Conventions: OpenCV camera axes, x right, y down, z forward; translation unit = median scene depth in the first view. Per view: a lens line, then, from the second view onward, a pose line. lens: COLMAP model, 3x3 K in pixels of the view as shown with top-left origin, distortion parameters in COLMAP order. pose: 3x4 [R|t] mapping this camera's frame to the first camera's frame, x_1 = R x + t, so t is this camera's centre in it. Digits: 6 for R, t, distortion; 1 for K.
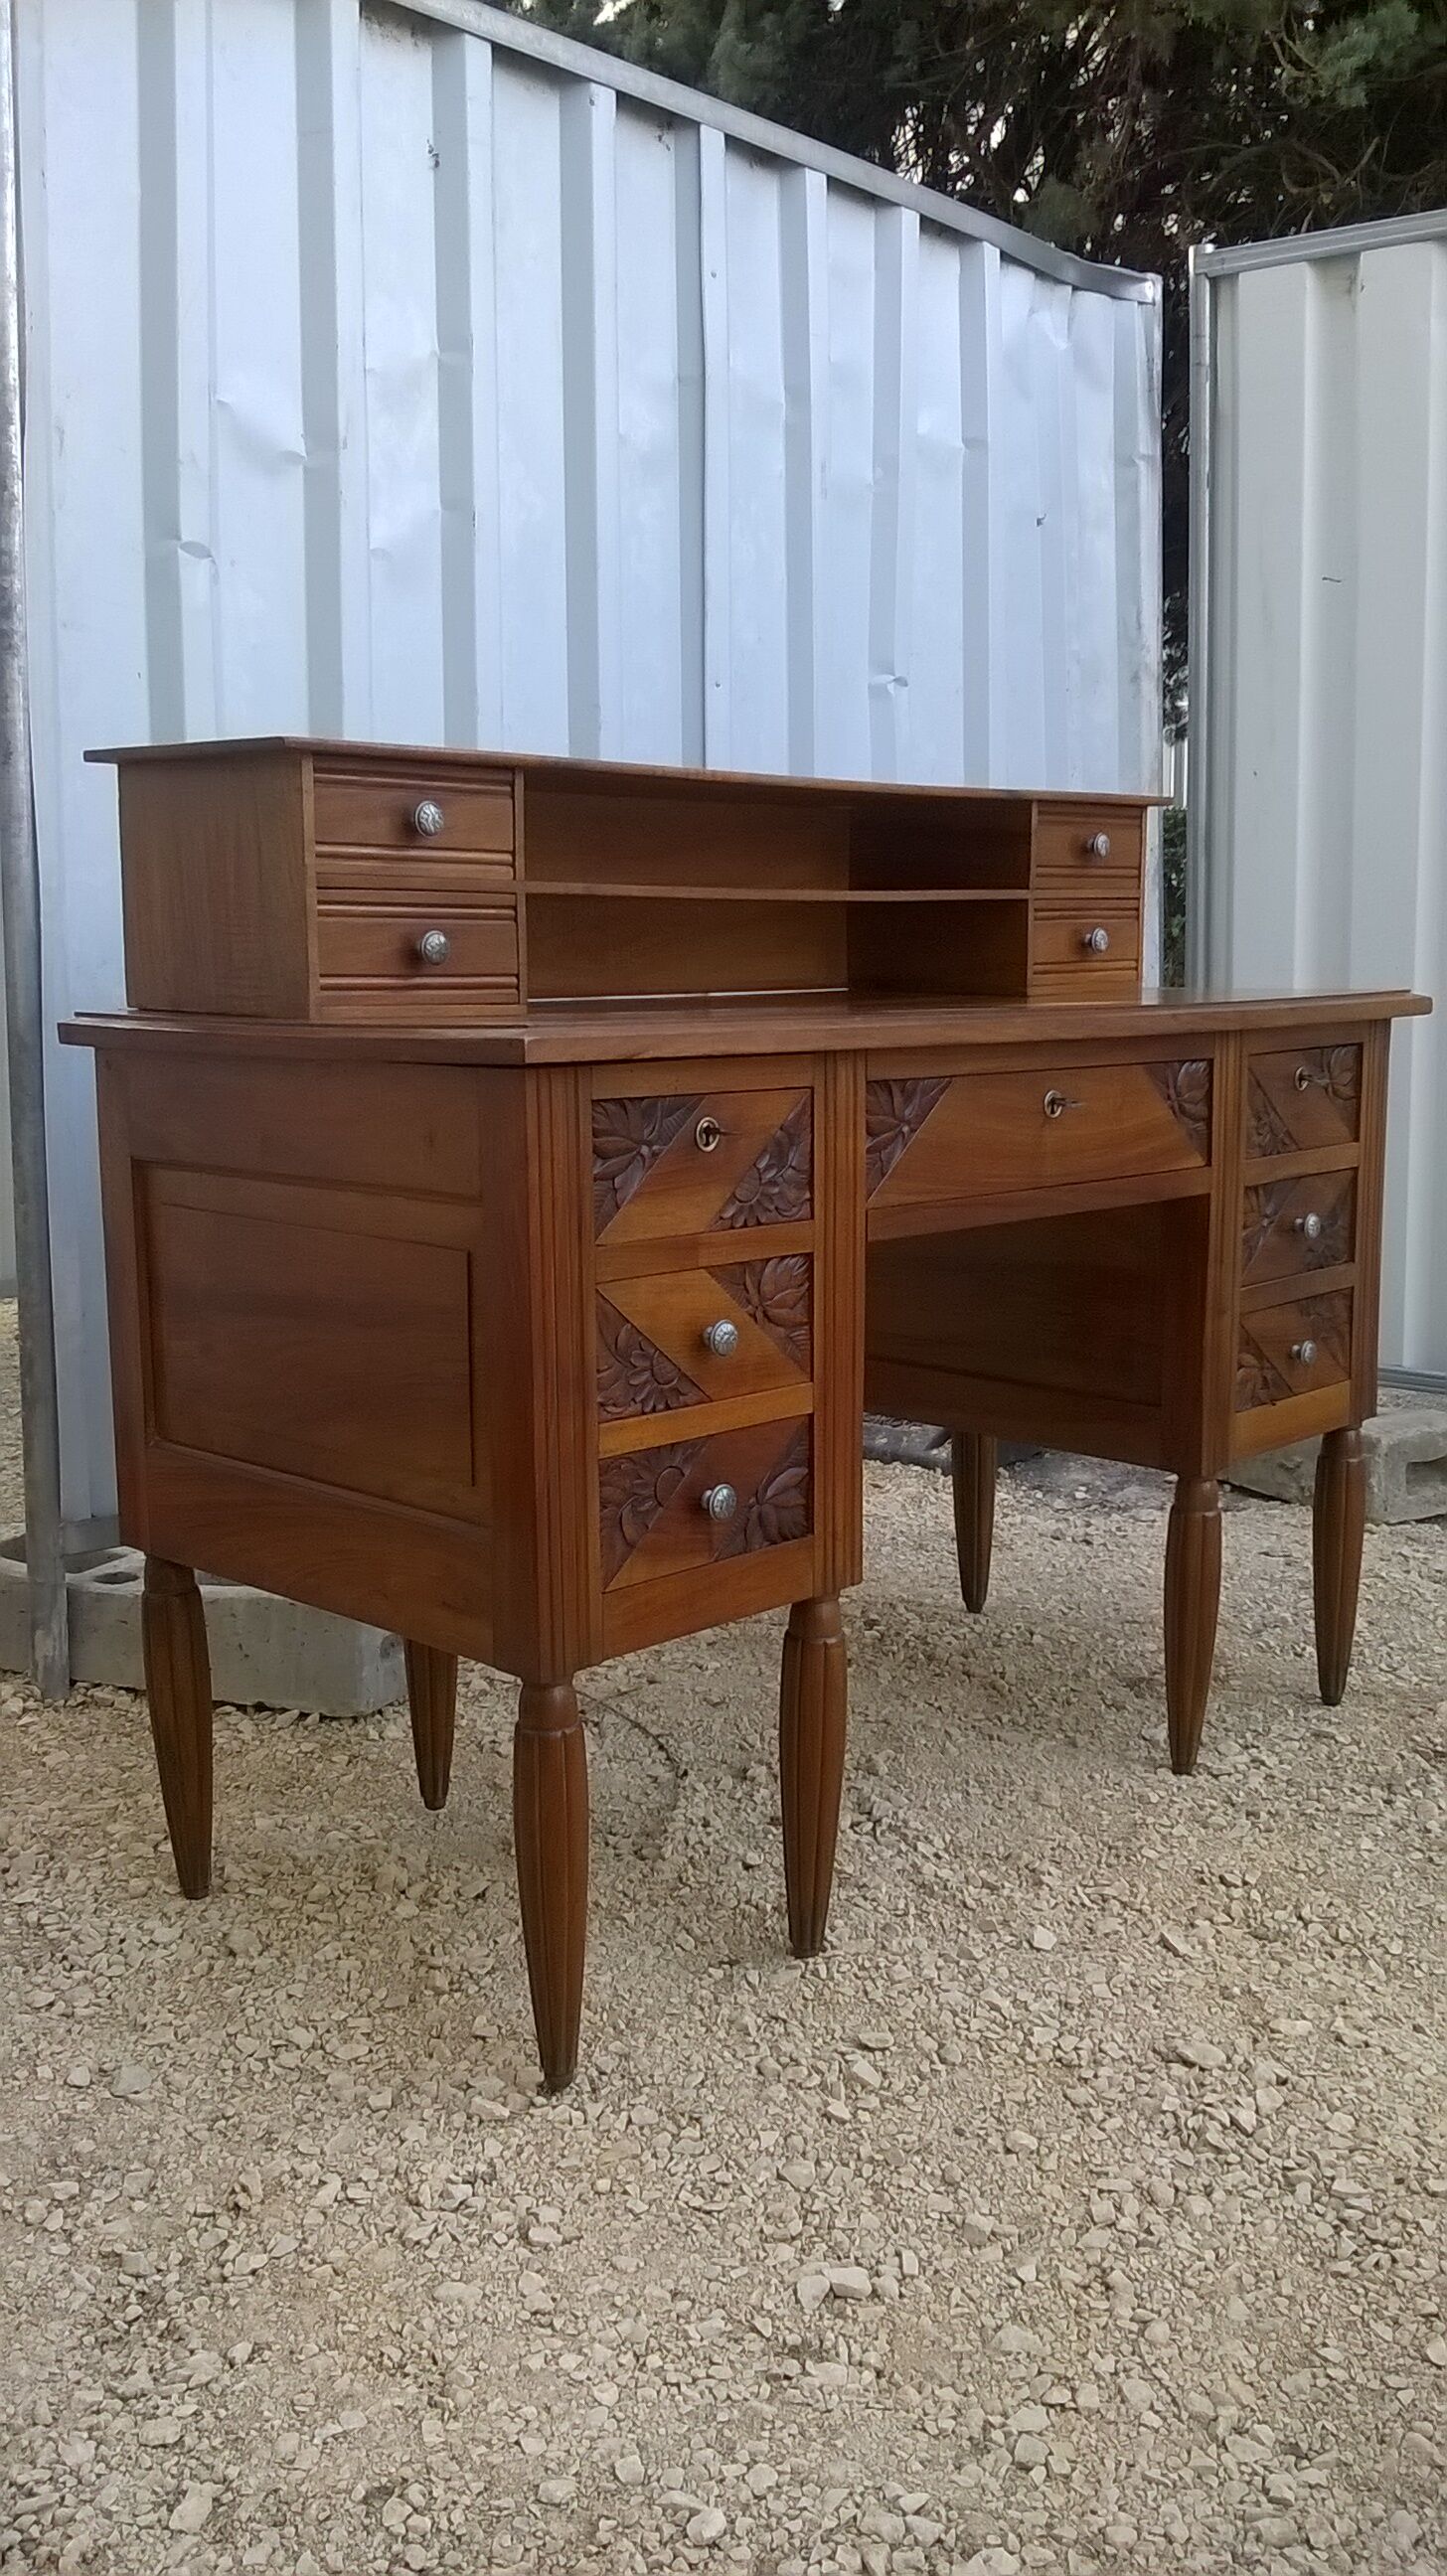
lens RADIAL K [[2301.6, 0, 738.4], [0, 2301.6, 1307.9], [0, 0, 1]] dist [0.056492, -0.208675]
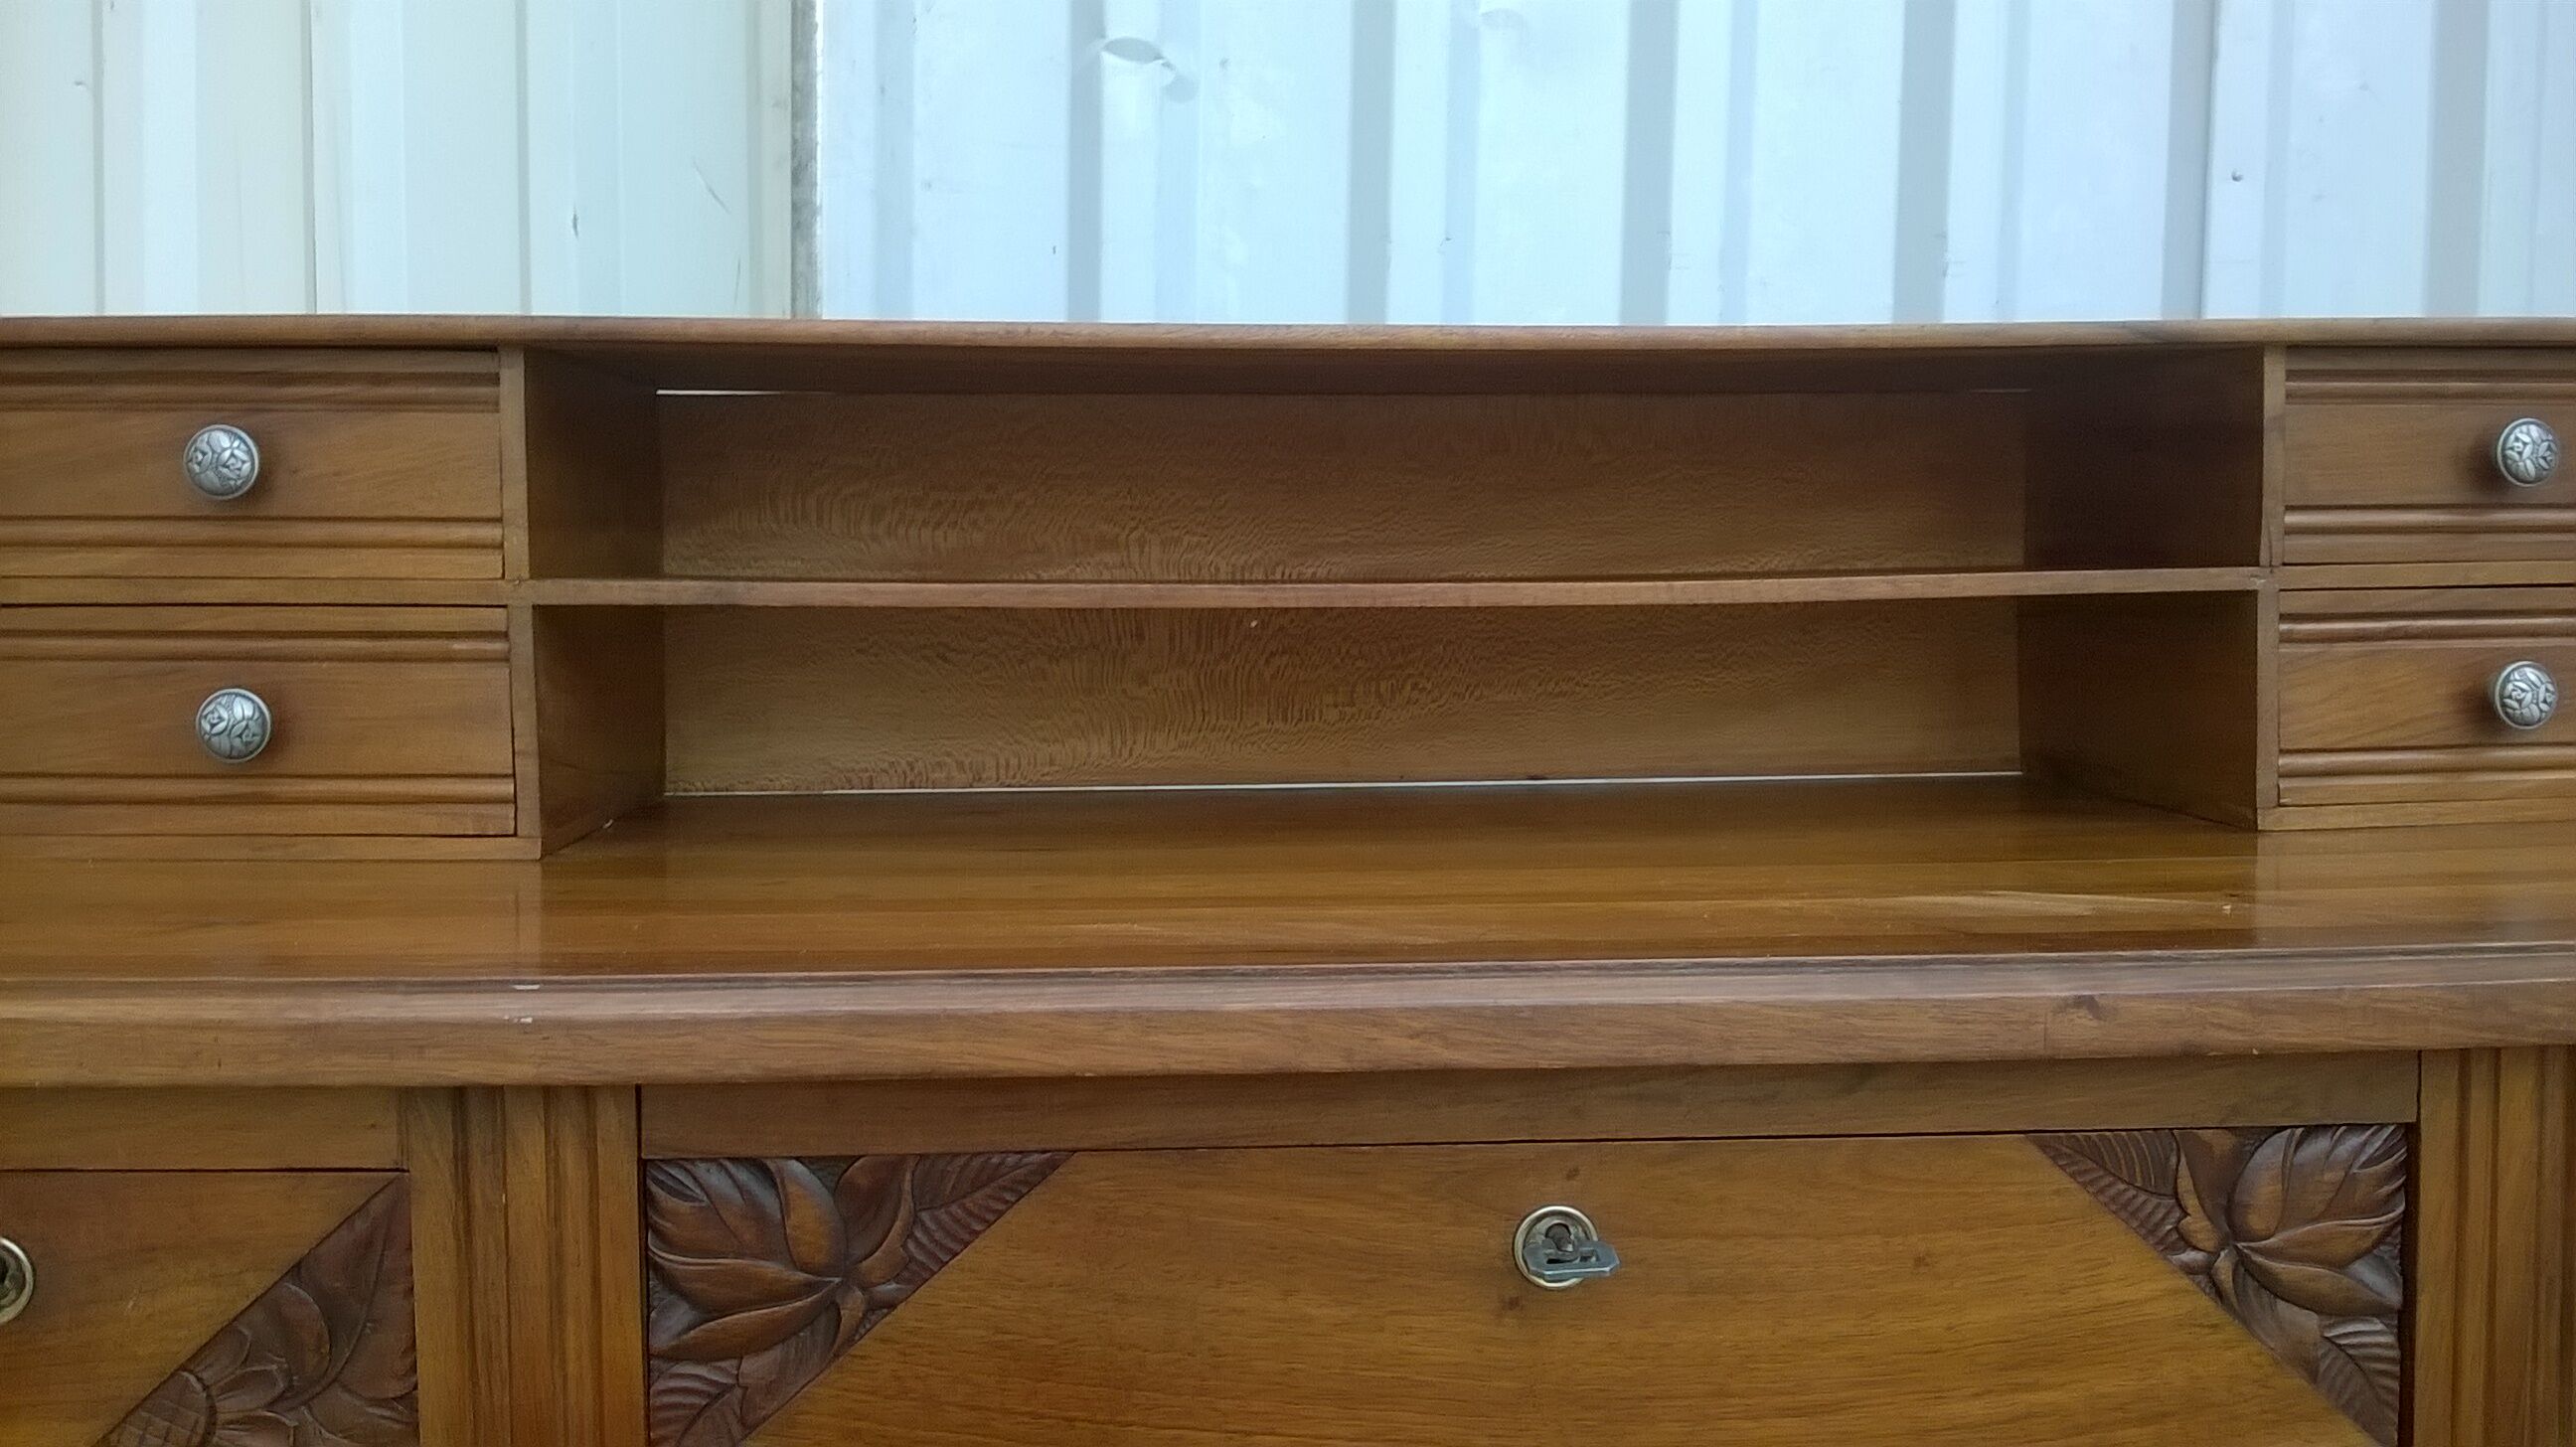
lens RADIAL K [[2301.6, 0, 1288.0], [0, 2301.6, 723.5], [0, 0, 1]] dist [0.056492, -0.208675]
pose [[0.740474, 0.039338, -0.670932, 0.339085], [-0.103037, 0.993129, -0.055488, -0.145990], [0.664139, 0.110218, 0.739440, 0.757754]]
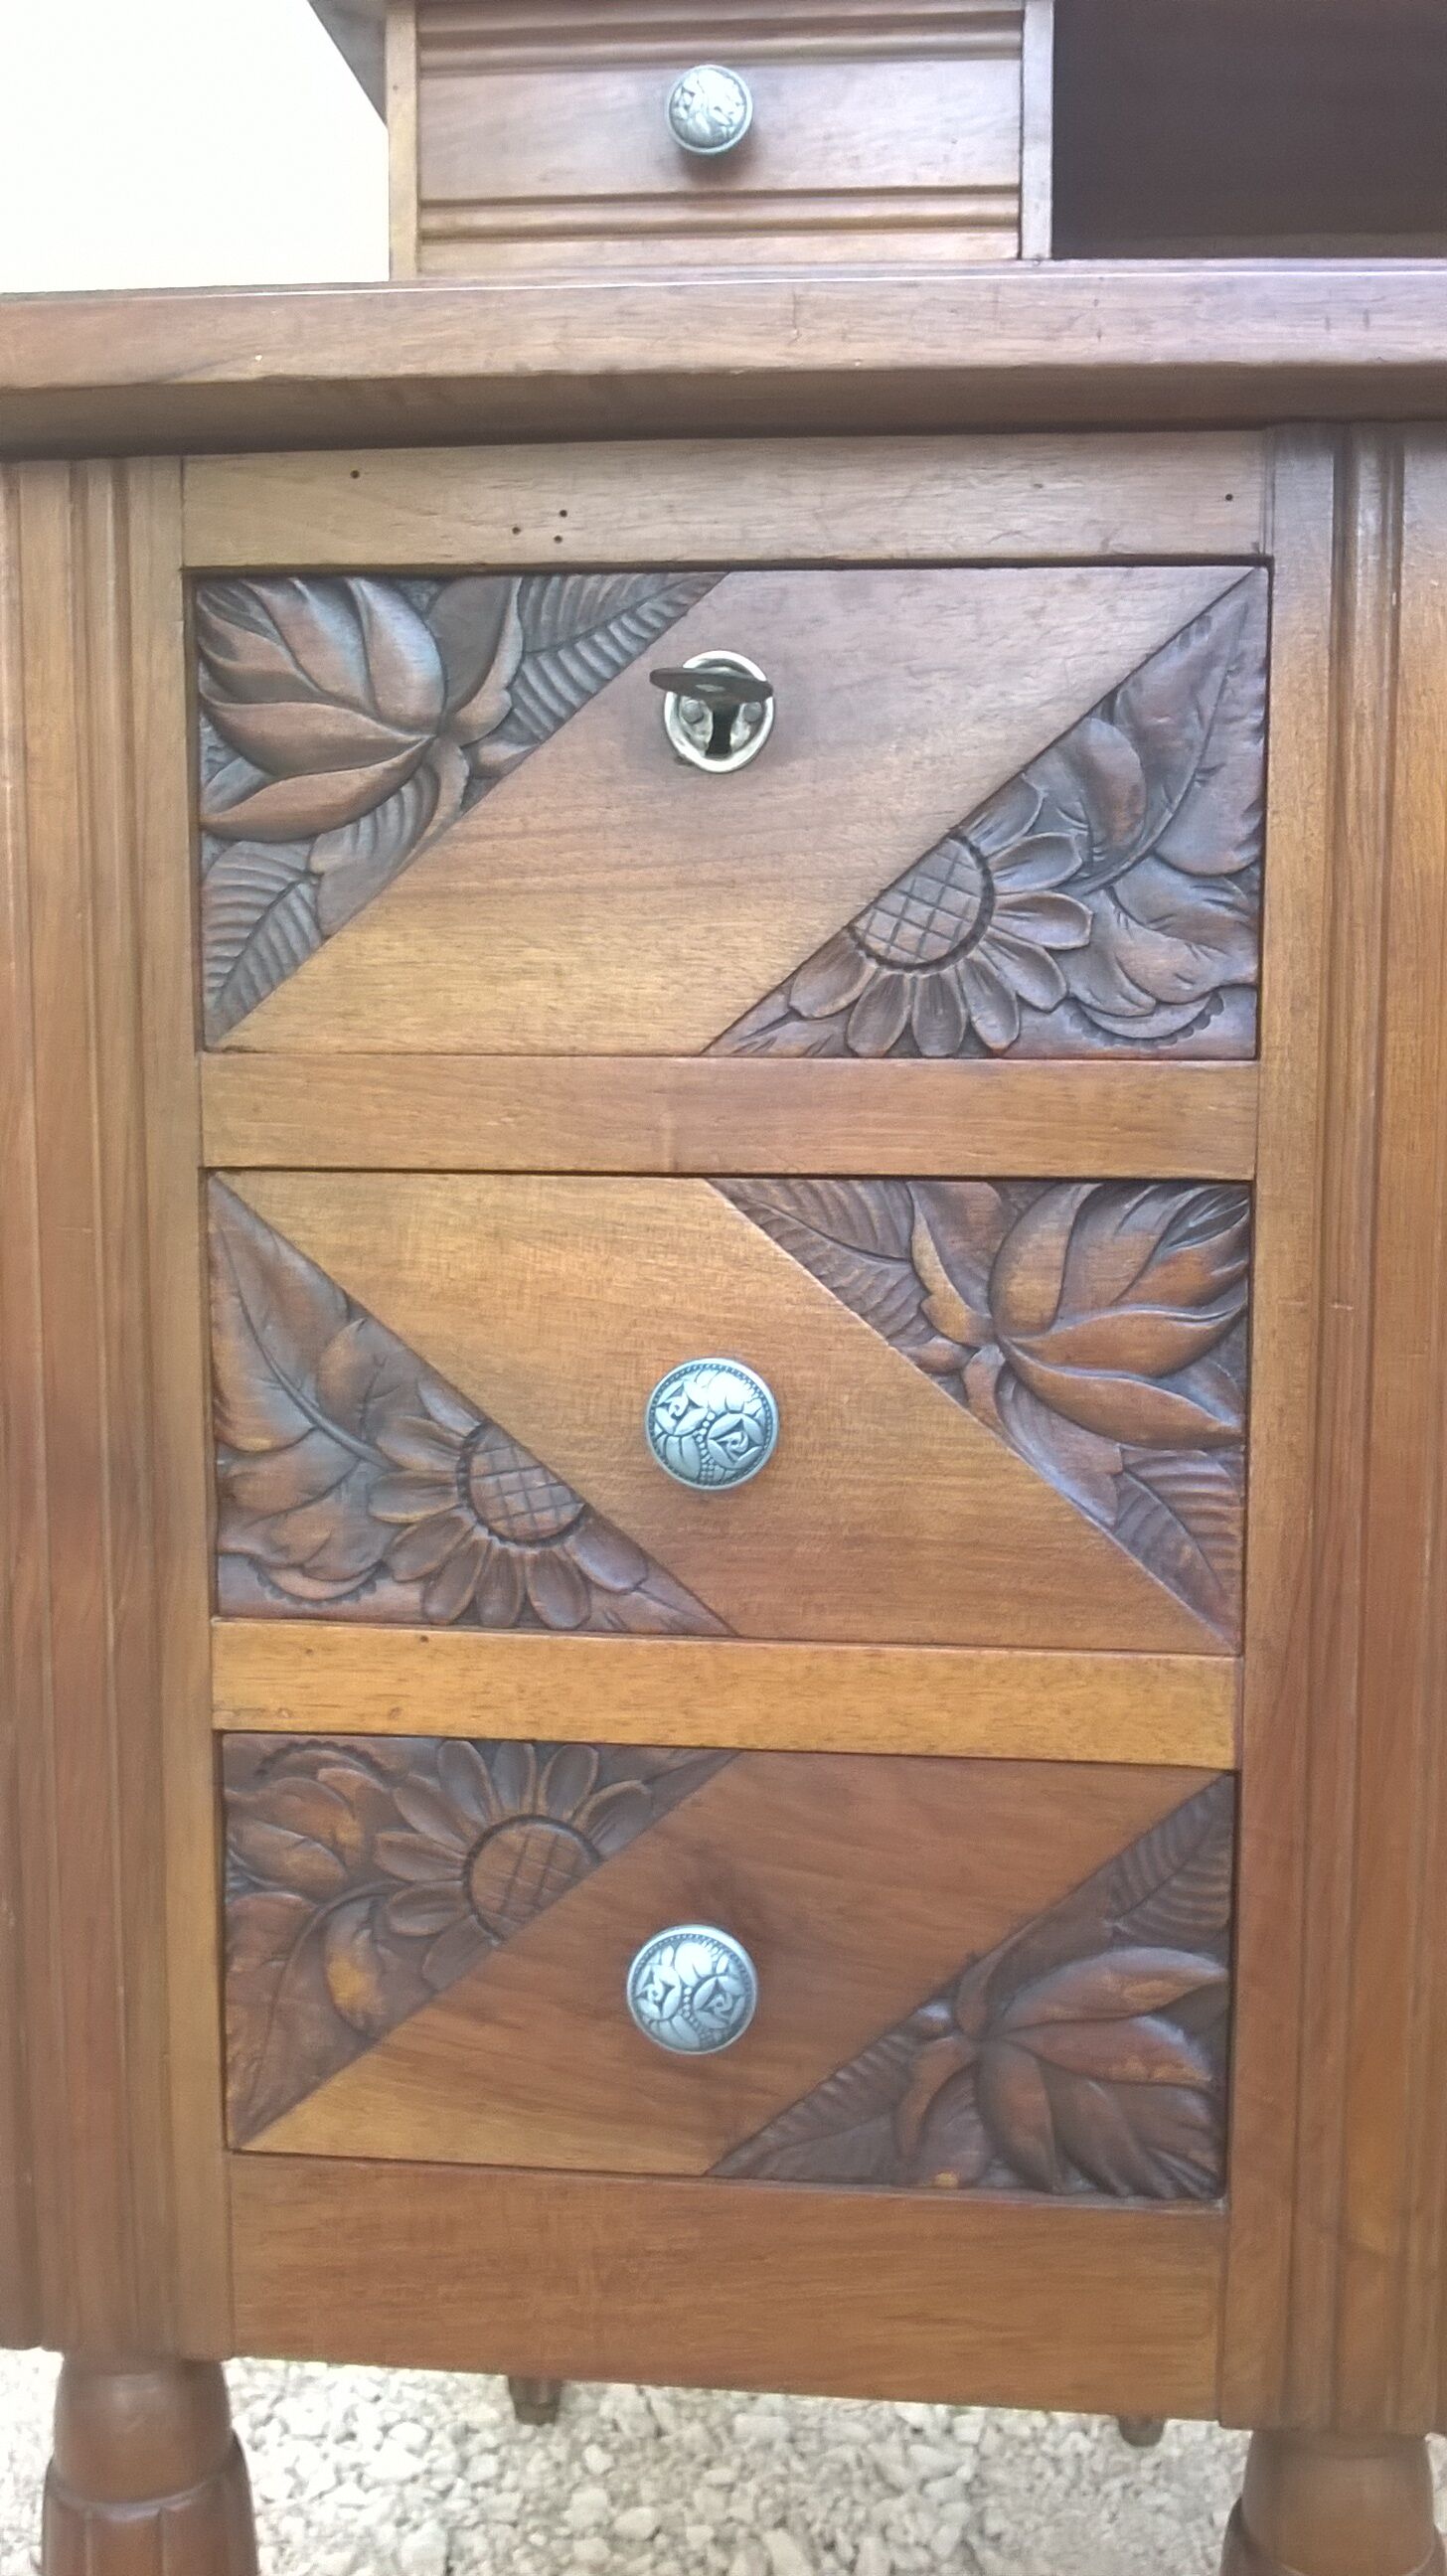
lens RADIAL K [[2301.6, 0, 738.4], [0, 2301.6, 1307.9], [0, 0, 1]] dist [0.056492, -0.208675]
pose [[0.617351, 0.081470, -0.782458, 0.196213], [-0.131000, 0.991382, -0.000134, -0.001111], [0.775704, 0.102584, 0.622704, 0.732430]]
